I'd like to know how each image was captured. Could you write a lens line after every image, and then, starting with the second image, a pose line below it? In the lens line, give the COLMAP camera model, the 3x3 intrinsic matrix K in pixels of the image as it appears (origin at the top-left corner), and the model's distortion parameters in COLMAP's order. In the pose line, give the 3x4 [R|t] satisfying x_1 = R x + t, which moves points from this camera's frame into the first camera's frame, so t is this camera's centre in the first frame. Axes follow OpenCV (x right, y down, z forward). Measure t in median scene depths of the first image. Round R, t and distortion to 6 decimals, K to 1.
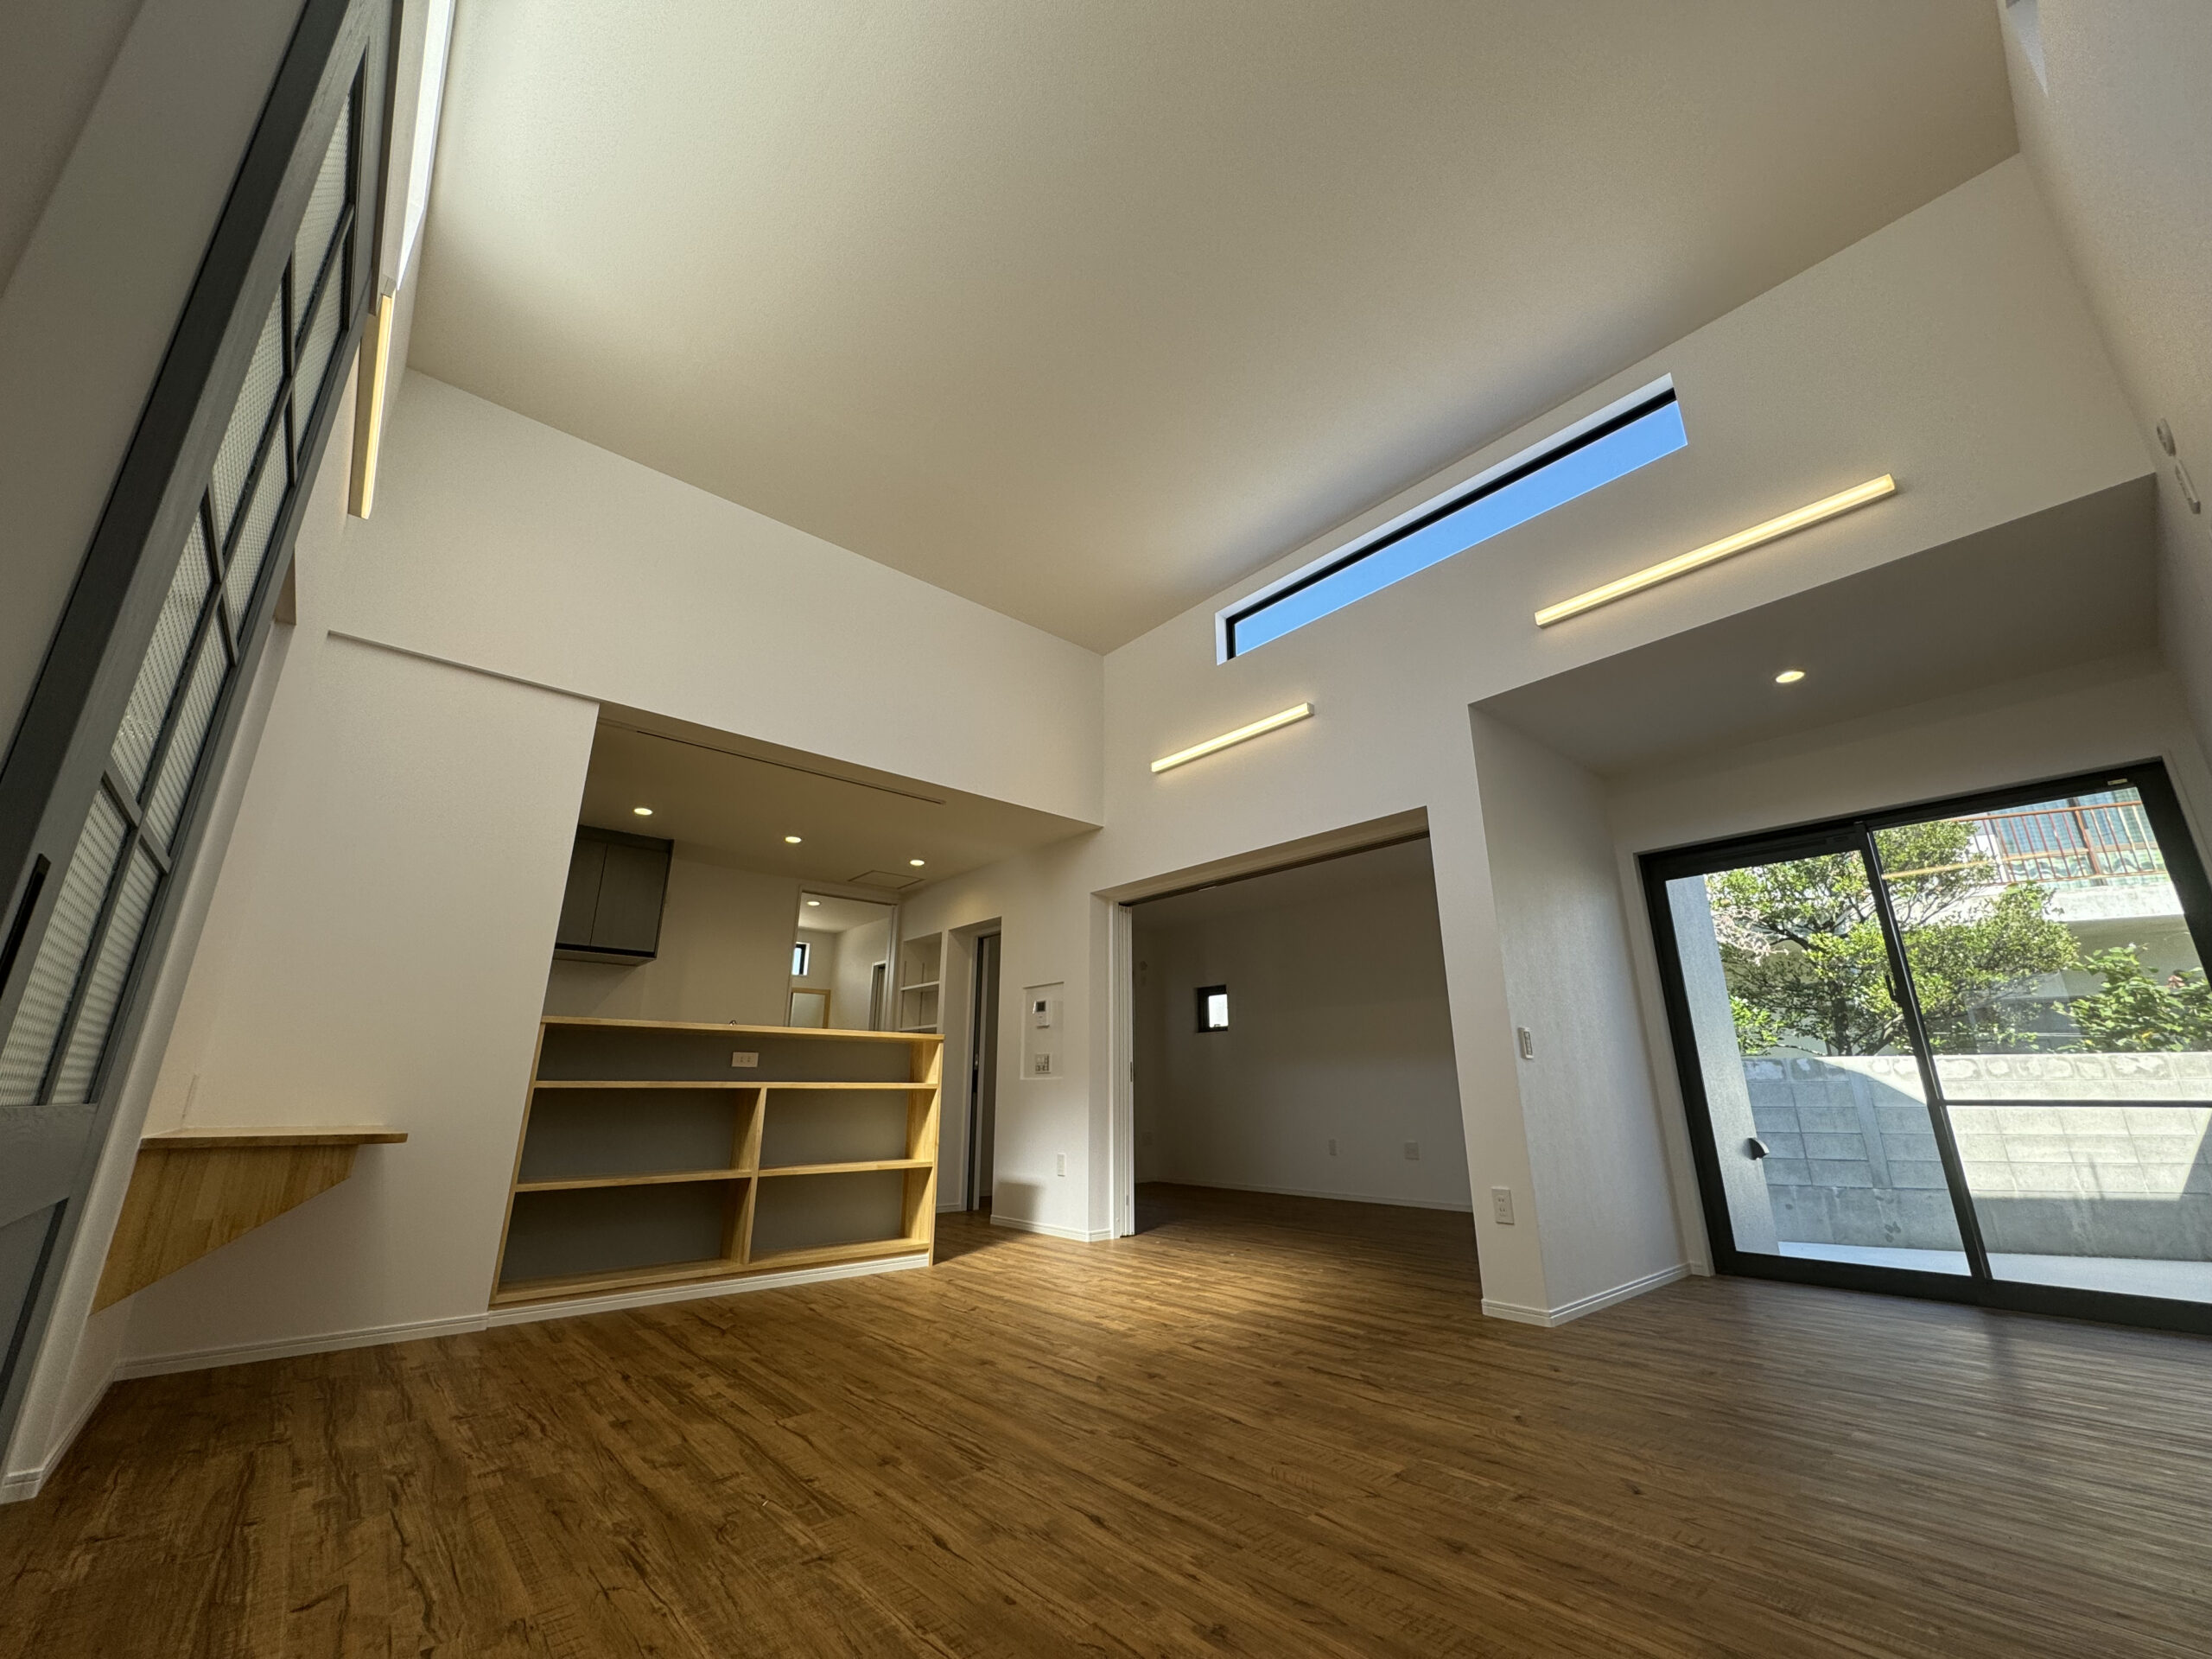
lens RADIAL K [[879.7, 0, 1106.0], [0, 879.7, 829.5], [0, 0, 1]] dist [-0.000256, -0.000106]
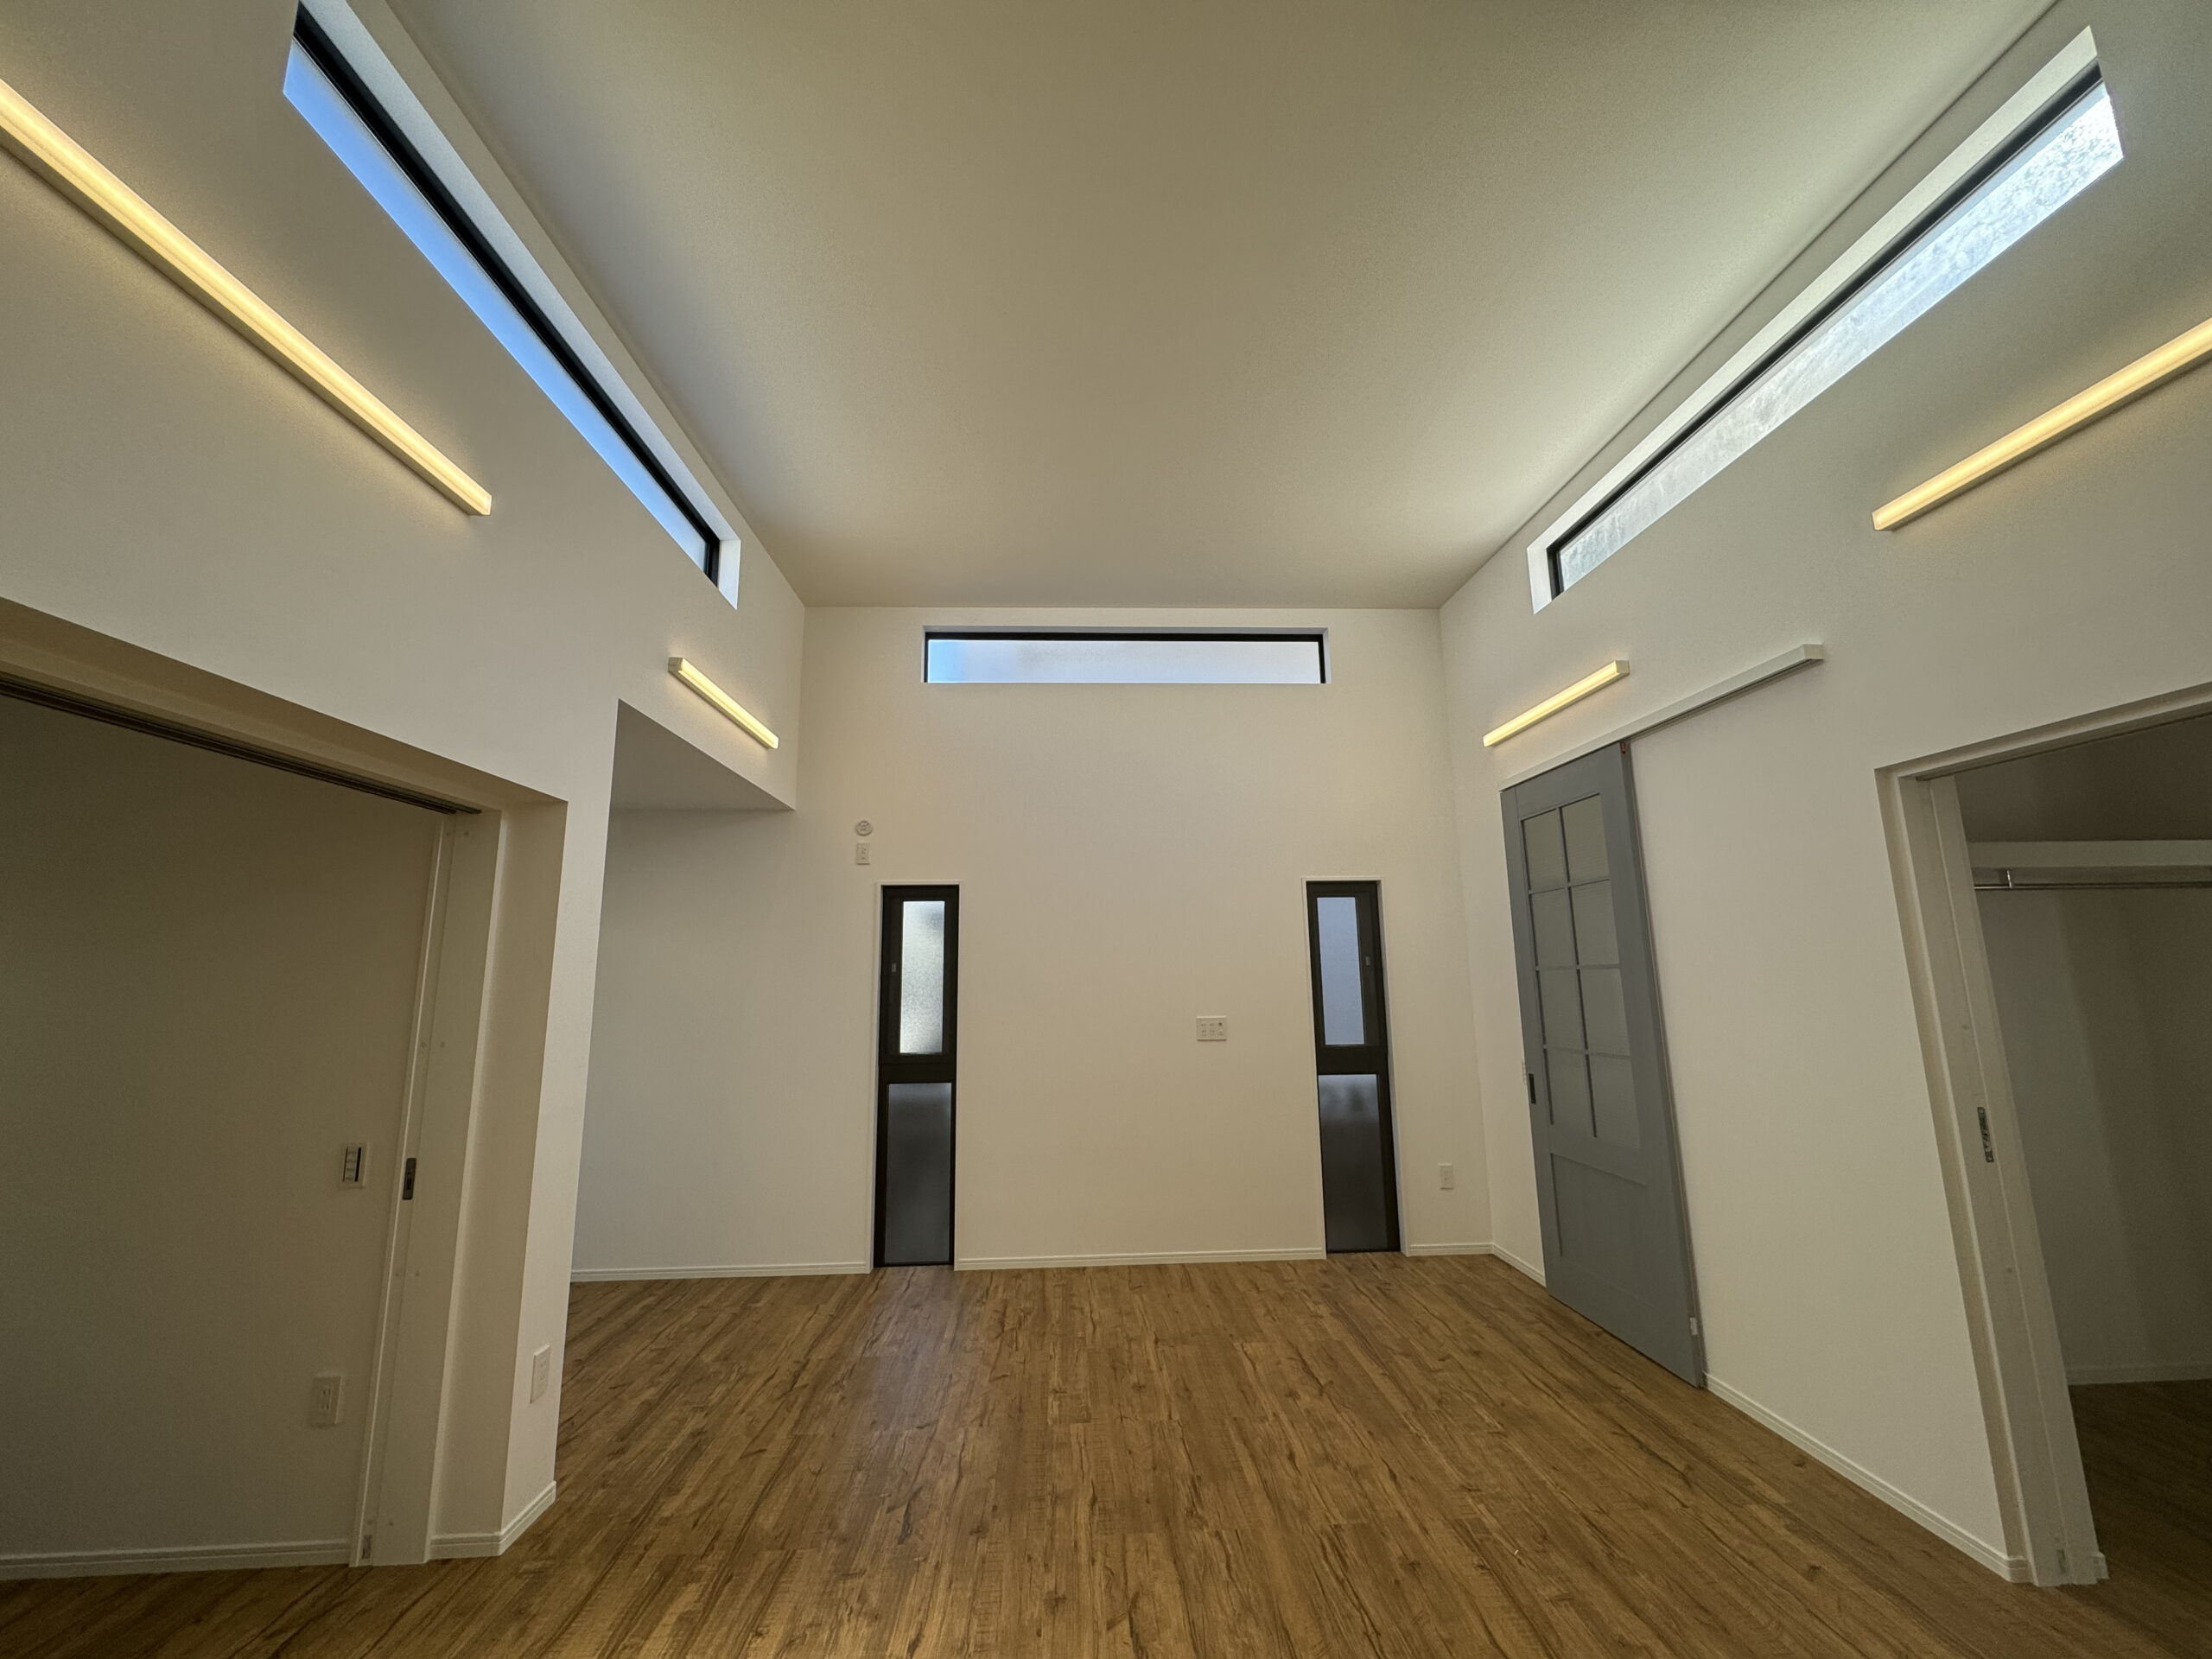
lens RADIAL K [[879.7, 0, 1106.0], [0, 879.7, 829.5], [0, 0, 1]] dist [-0.000256, -0.000106]
pose [[-0.783642, 0.116189, 0.610250, -0.750040], [-0.164539, 0.908446, -0.384255, 0.368546], [-0.599026, -0.401529, -0.692779, 2.429933]]
